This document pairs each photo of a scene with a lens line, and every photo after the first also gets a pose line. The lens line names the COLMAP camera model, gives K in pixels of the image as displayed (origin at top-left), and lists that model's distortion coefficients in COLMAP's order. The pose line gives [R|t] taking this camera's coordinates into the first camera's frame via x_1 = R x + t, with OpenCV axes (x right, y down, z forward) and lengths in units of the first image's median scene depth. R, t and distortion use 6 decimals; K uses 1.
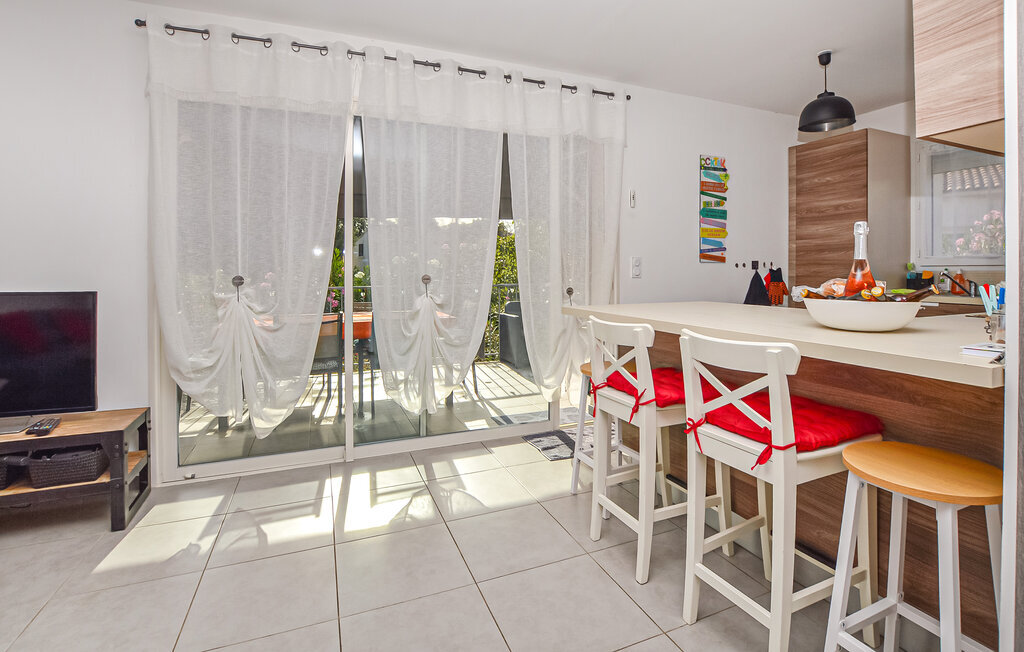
lens RADIAL K [[476.7, 0, 523.6], [0, 476.7, 277.3], [0, 0, 1]] dist [-0.032300, 0.004958]
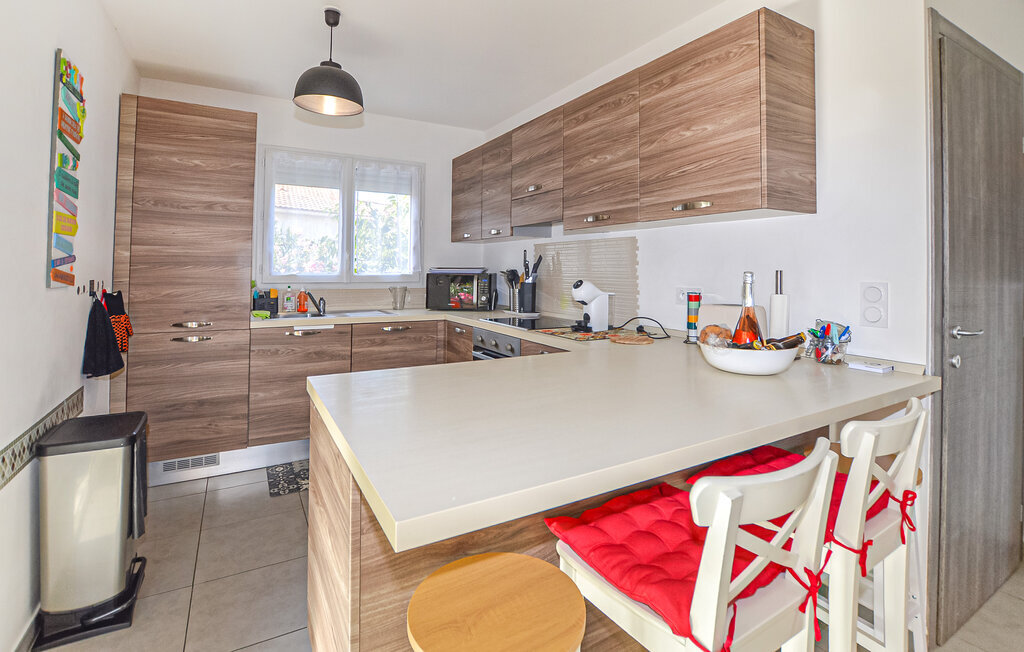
lens RADIAL K [[476.7, 0, 512.5], [0, 476.7, 260.3], [0, 0, 1]] dist [-0.032300, 0.004958]
pose [[-0.125982, 0.019900, 0.991833, -0.108345], [0.004542, 0.999800, -0.019483, -0.047236], [-0.992022, 0.002051, -0.126048, 0.623795]]
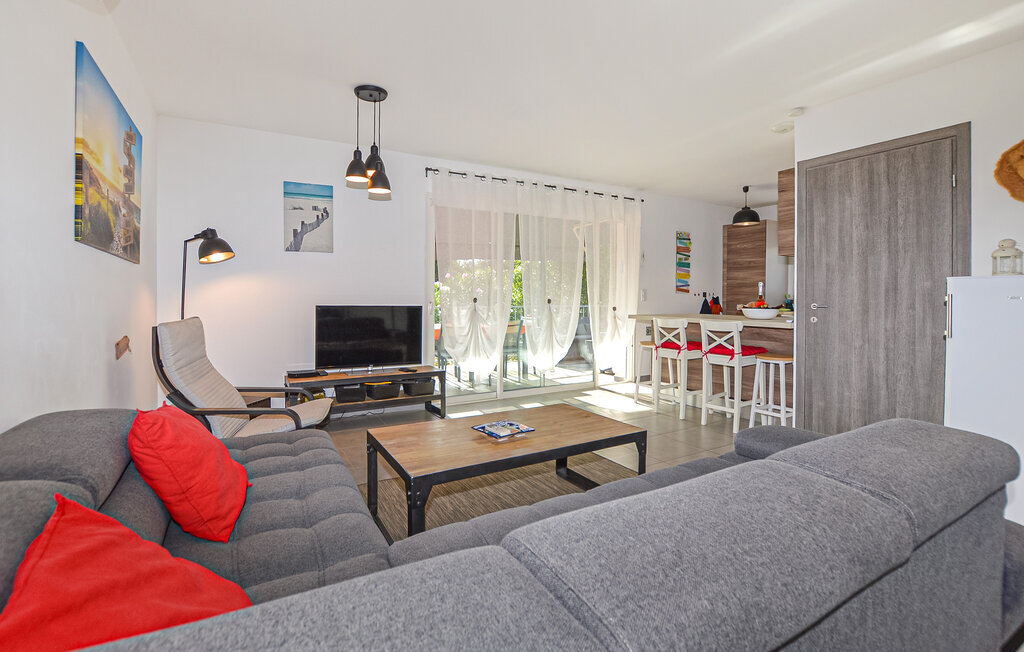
lens RADIAL K [[476.7, 0, 517.4], [0, 476.7, 302.5], [0, 0, 1]] dist [-0.032300, 0.004958]
pose [[0.989854, 0.006816, 0.141927, -0.447442], [-0.007097, 0.999974, 0.001474, 0.005171], [-0.141914, -0.002467, 0.989876, -0.635415]]
